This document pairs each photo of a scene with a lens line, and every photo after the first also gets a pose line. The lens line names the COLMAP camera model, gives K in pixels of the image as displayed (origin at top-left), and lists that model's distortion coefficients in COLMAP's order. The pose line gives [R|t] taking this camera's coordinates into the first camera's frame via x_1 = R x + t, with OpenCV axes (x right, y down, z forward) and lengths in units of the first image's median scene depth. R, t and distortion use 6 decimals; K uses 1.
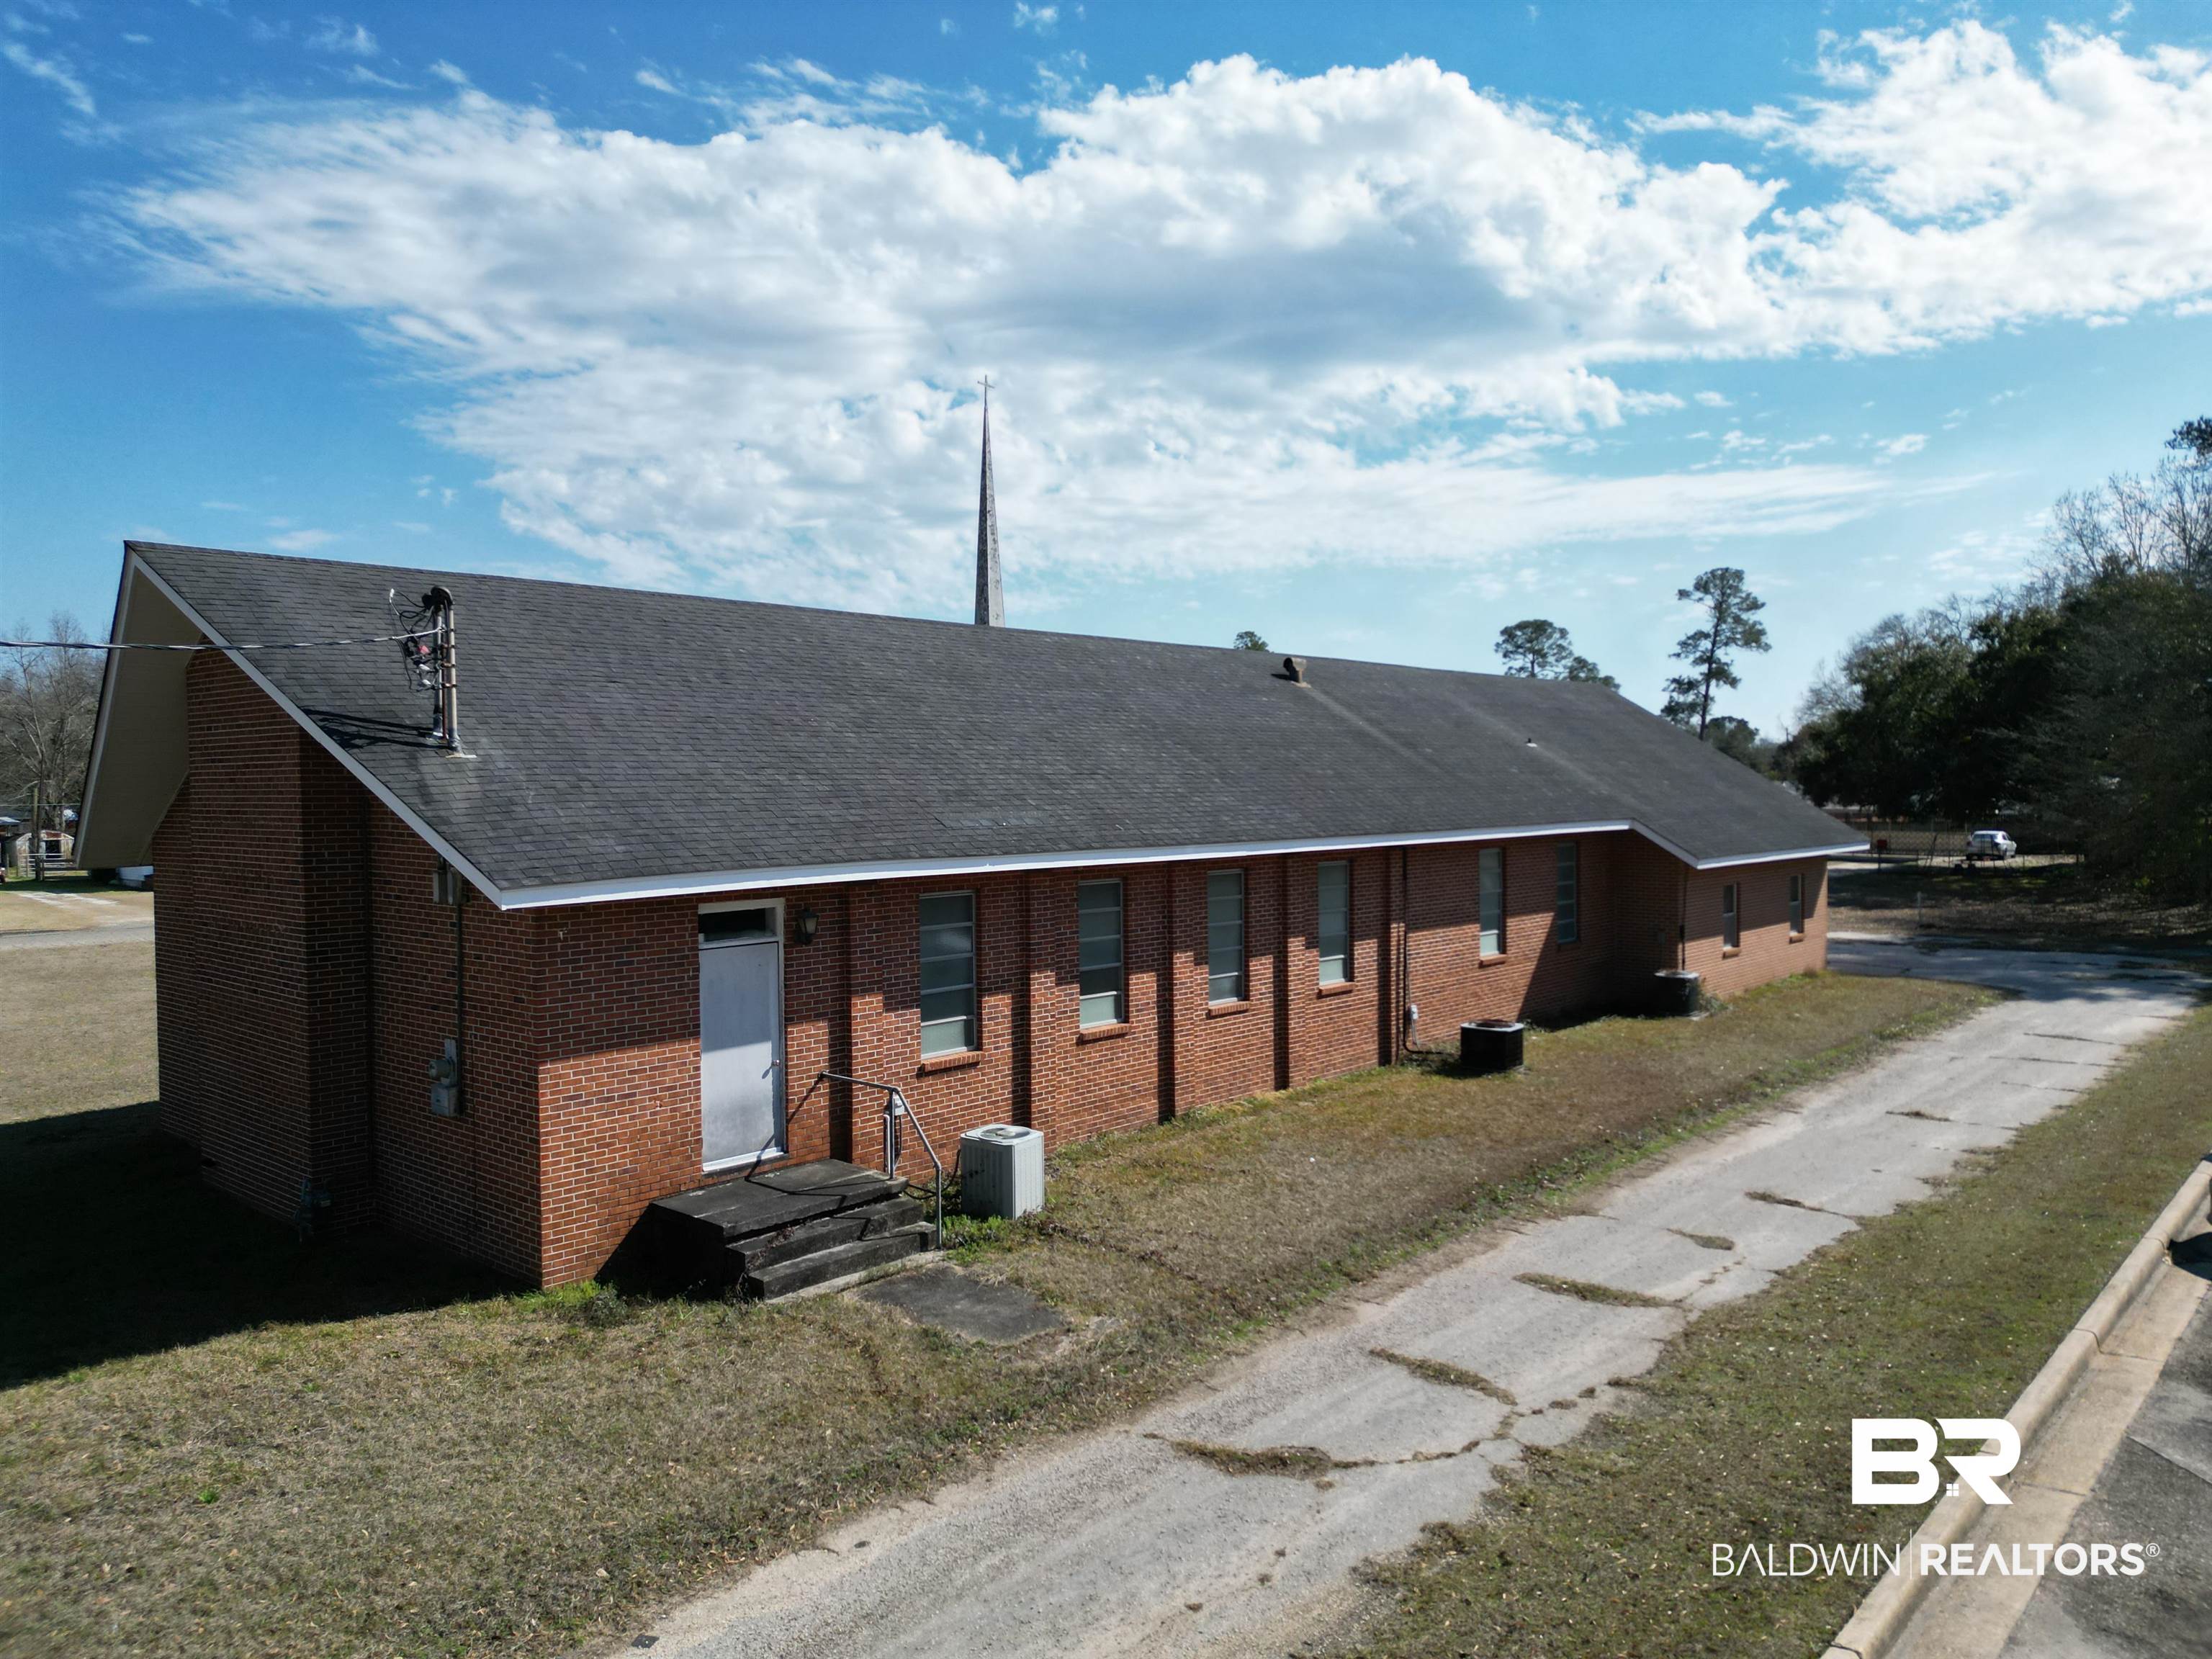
lens RADIAL K [[1545.5, 0, 1110.5], [0, 1545.5, 836.4], [0, 0, 1]] dist [0.069033, -0.073906]
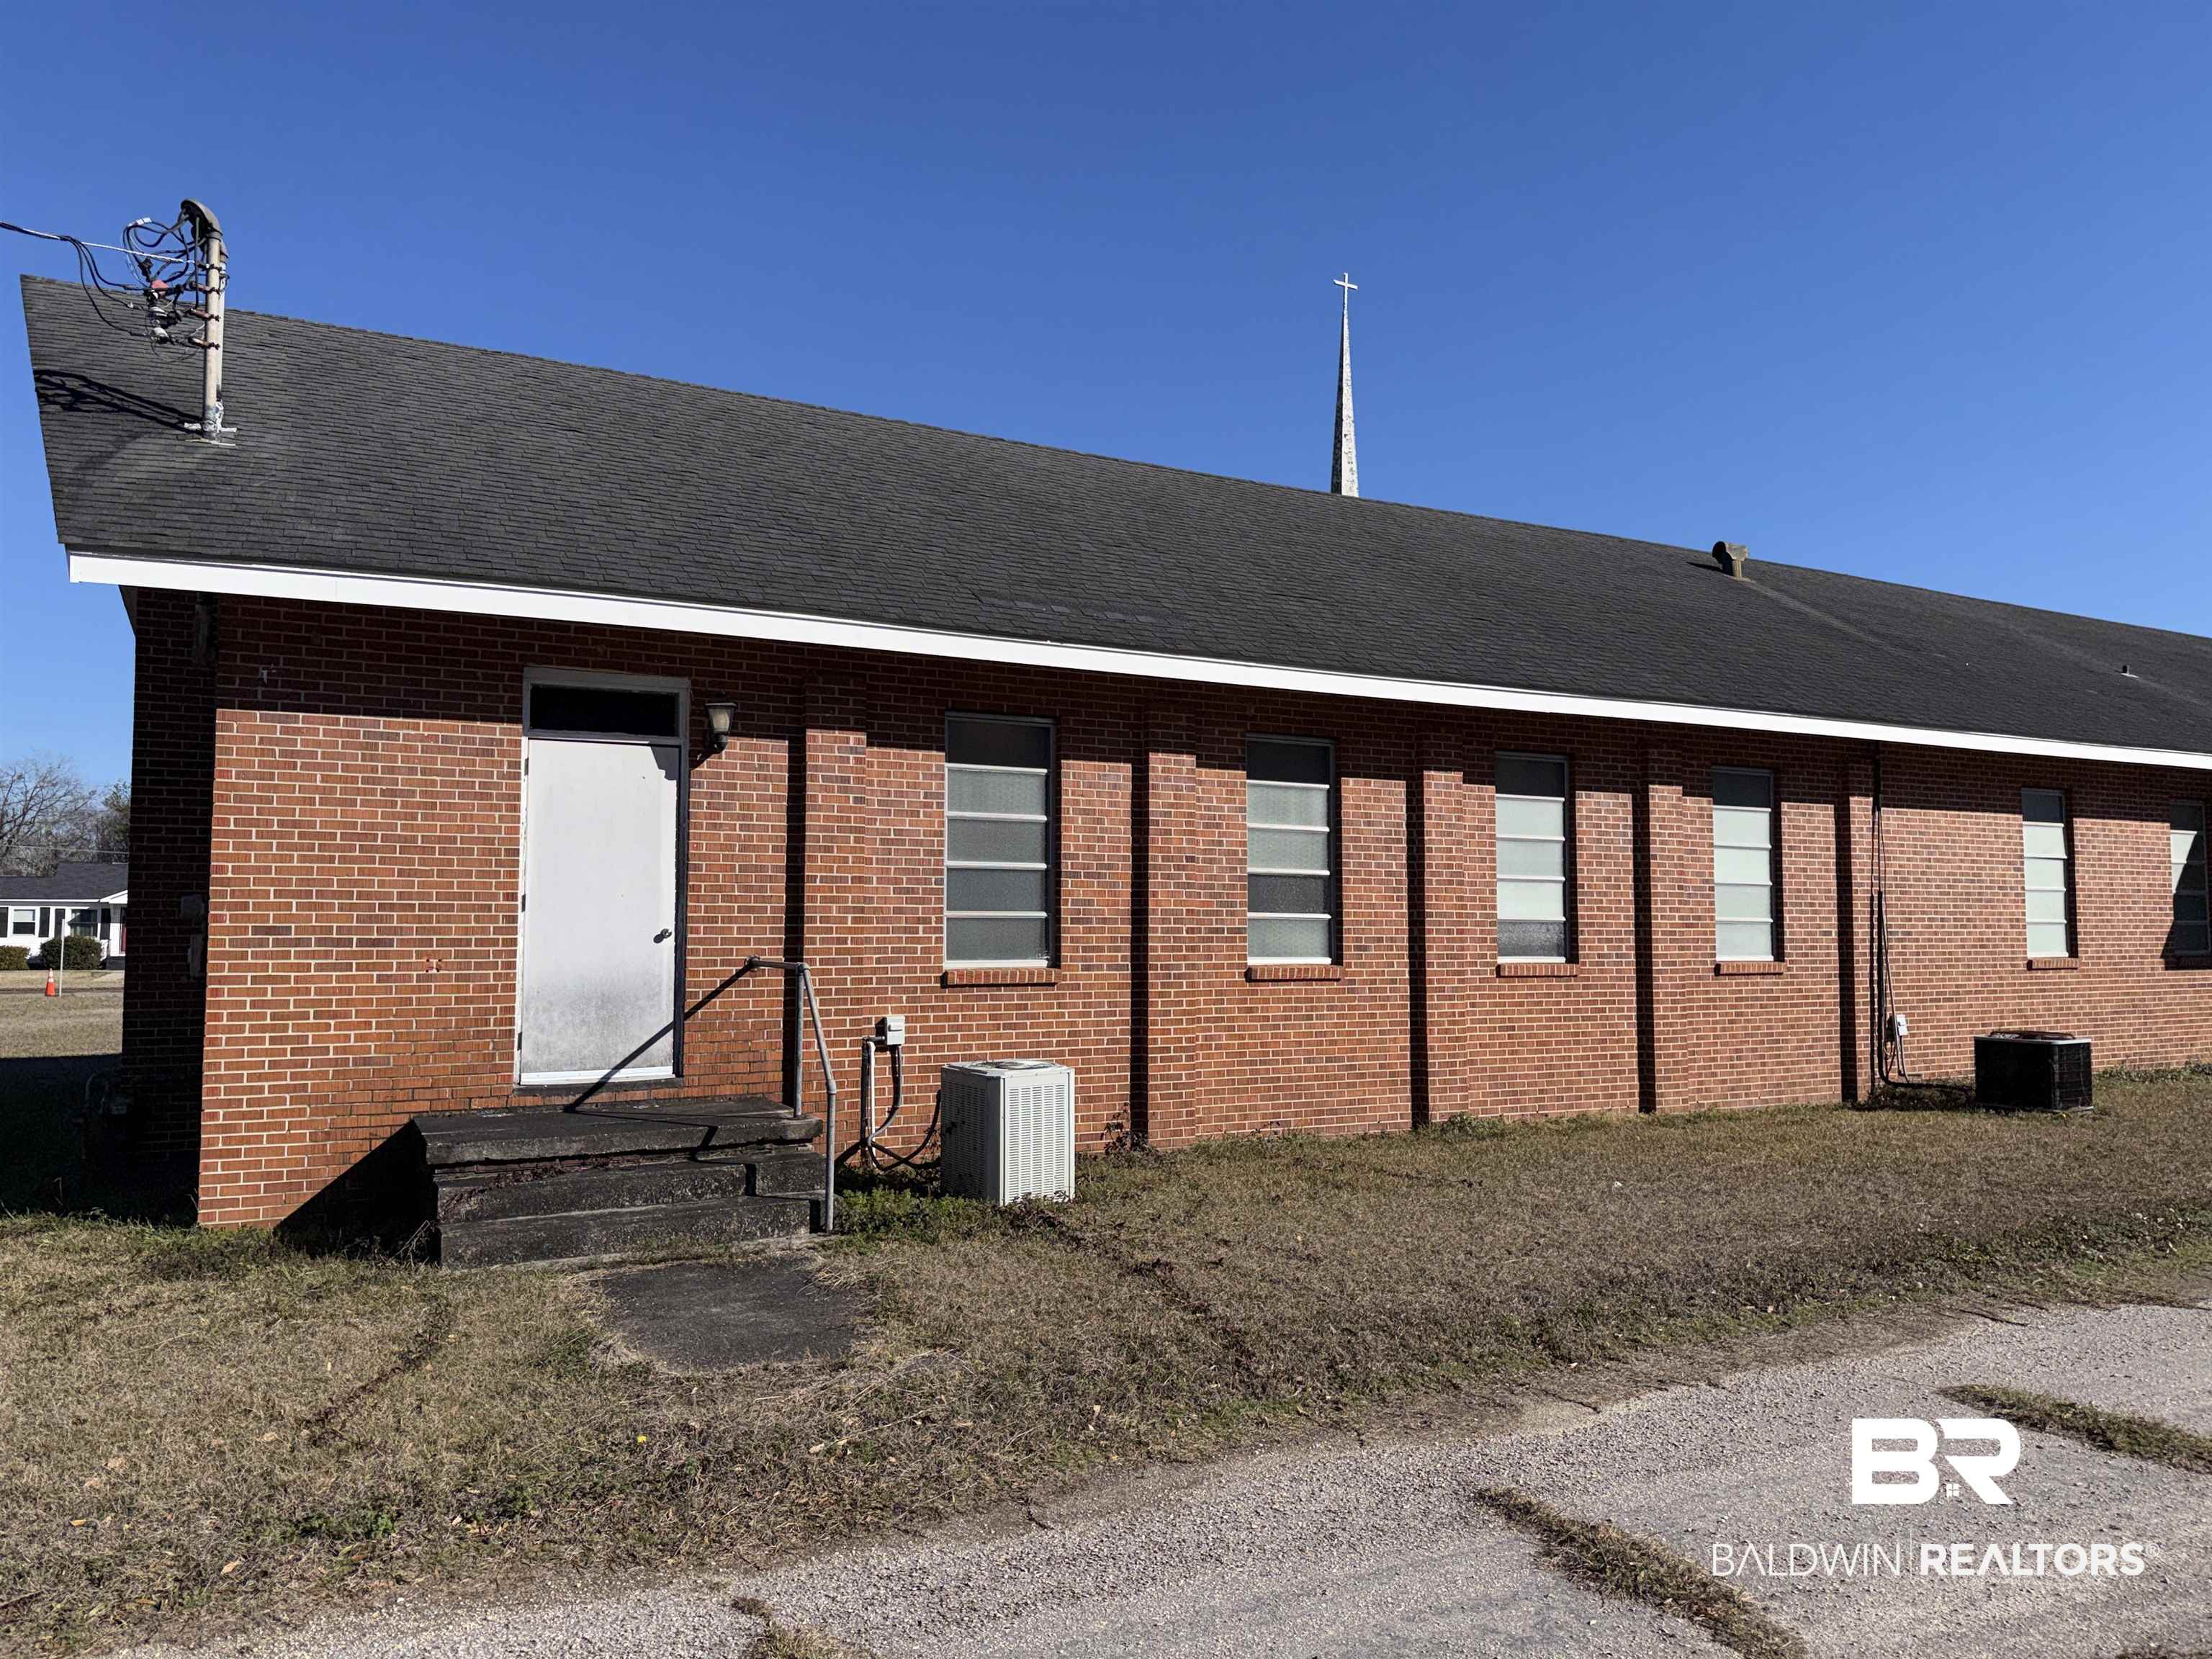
lens RADIAL K [[1548.8, 0, 1106.0], [0, 1548.8, 829.5], [0, 0, 1]] dist [0.210825, -0.414367]
pose [[0.941366, -0.007422, -0.337307, 0.181385], [-0.024469, 0.995623, -0.090195, 0.164519], [0.336500, 0.093160, 0.937064, 0.466762]]
